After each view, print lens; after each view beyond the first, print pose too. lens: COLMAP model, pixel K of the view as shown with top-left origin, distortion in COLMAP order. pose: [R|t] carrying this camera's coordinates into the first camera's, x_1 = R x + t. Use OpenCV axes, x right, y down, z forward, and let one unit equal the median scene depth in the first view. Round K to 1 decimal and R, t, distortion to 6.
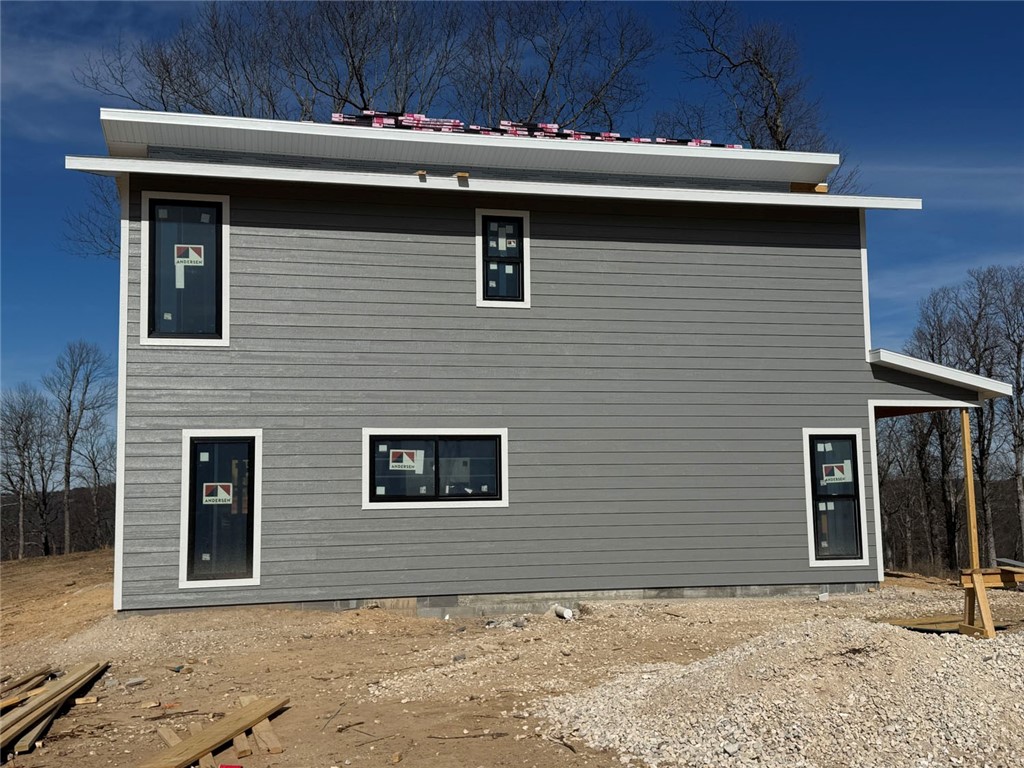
lens RADIAL K [[1095.7, 0, 511.9], [0, 1095.7, 386.6], [0, 0, 1]] dist [-0.014766, 0.000000]
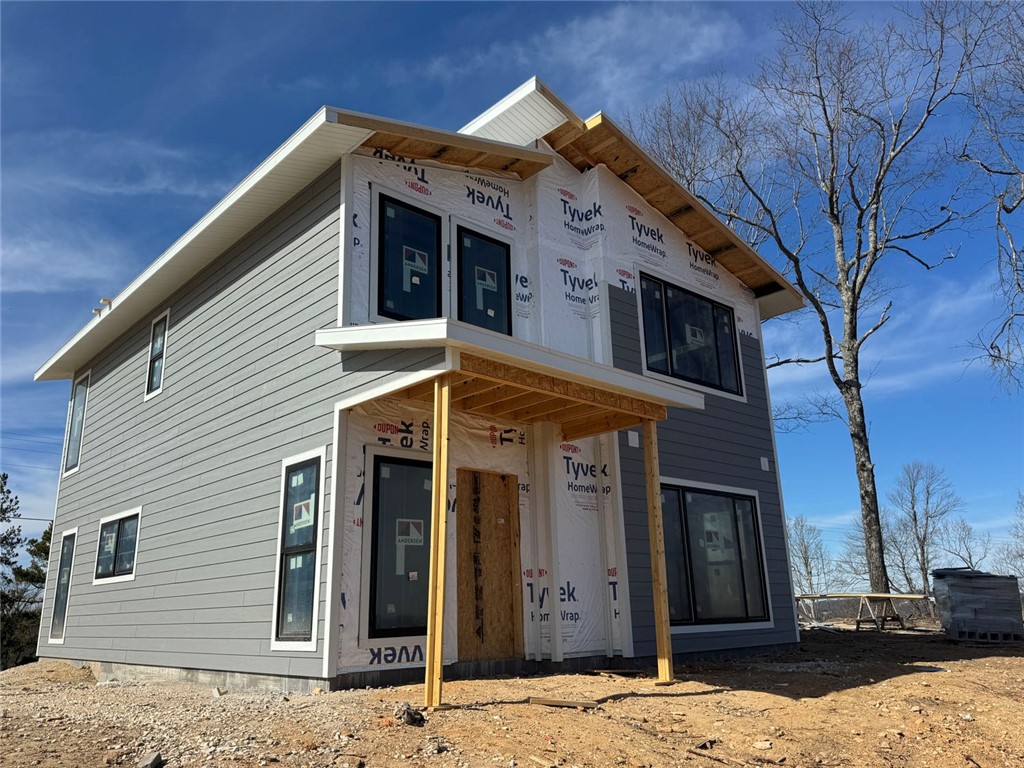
lens RADIAL K [[773.6, 0, 512.8], [0, 773.6, 378.7], [0, 0, 1]] dist [0.010211, 0.001797]
pose [[0.525860, -0.247274, -0.813835, 1.142872], [0.106447, 0.968419, -0.225461, 0.173629], [0.843884, 0.031931, 0.535575, 1.199765]]
